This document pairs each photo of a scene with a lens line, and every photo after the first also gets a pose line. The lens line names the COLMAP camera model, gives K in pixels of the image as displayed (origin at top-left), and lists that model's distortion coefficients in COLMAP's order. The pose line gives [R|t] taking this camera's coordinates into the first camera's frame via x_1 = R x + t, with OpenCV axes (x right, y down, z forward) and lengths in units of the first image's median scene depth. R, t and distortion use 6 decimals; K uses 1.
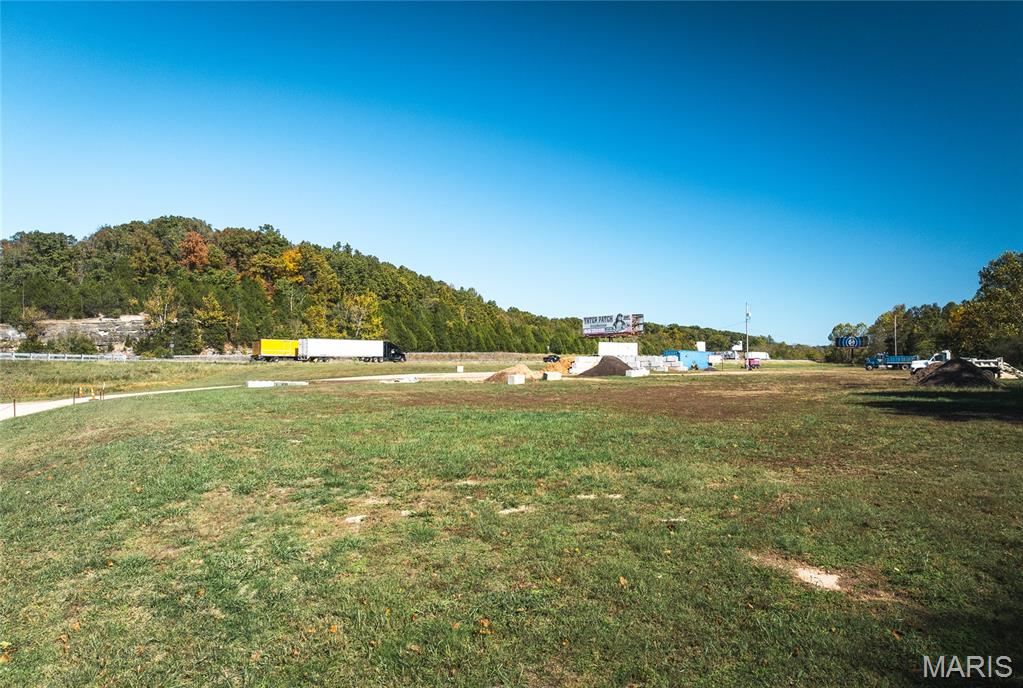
lens RADIAL K [[723.3, 0, 514.3], [0, 723.3, 337.6], [0, 0, 1]] dist [-0.038131, -0.004205]
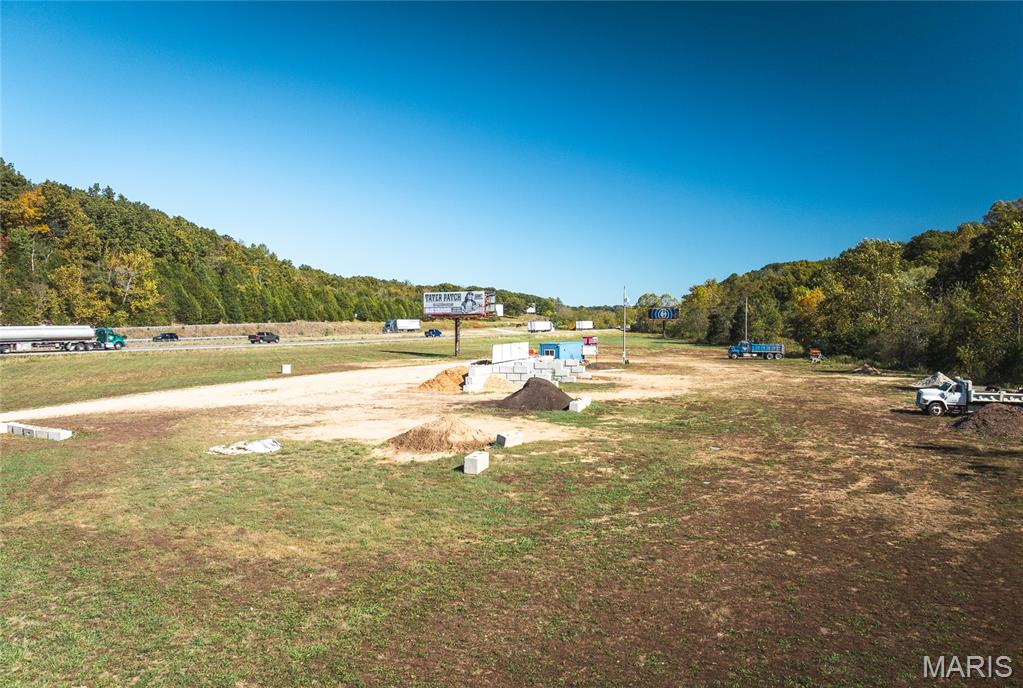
lens RADIAL K [[723.3, 0, 504.2], [0, 723.3, 352.1], [0, 0, 1]] dist [-0.038131, -0.004205]
pose [[0.959846, -0.002859, 0.280511, -0.031620], [-0.019947, 0.996721, 0.078413, -0.017385], [-0.279816, -0.080860, 0.956642, 0.102029]]
